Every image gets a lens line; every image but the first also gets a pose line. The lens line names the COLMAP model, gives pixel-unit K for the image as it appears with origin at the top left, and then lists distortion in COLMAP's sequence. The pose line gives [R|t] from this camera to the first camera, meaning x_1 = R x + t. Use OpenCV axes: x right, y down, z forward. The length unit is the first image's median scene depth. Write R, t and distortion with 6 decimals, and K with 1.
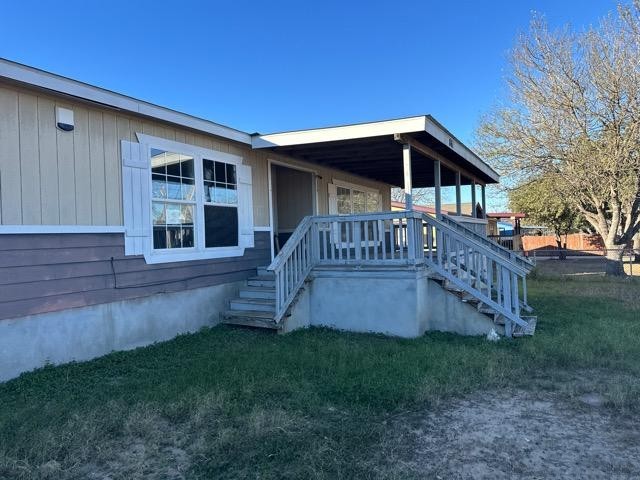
lens RADIAL K [[440.7, 0, 321.8], [0, 440.7, 238.2], [0, 0, 1]] dist [0.078348, -0.085767]
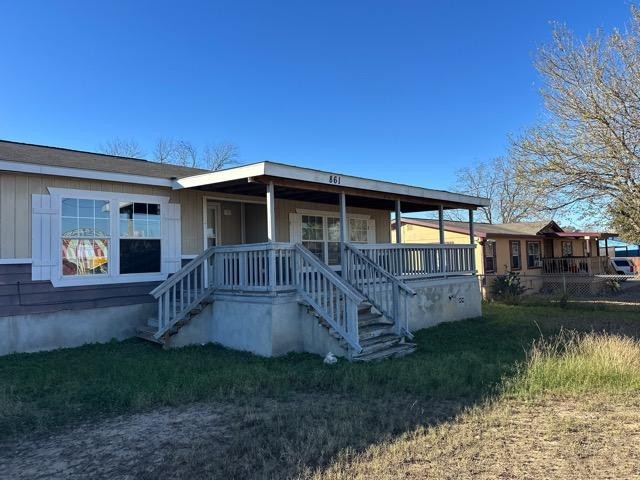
lens RADIAL K [[440.7, 0, 321.8], [0, 440.7, 238.2], [0, 0, 1]] dist [0.078348, -0.085767]
pose [[0.962637, -0.007367, -0.270696, 0.623864], [-0.003077, 0.999268, -0.038137, -0.032195], [0.270779, 0.037545, 0.961909, -0.043870]]
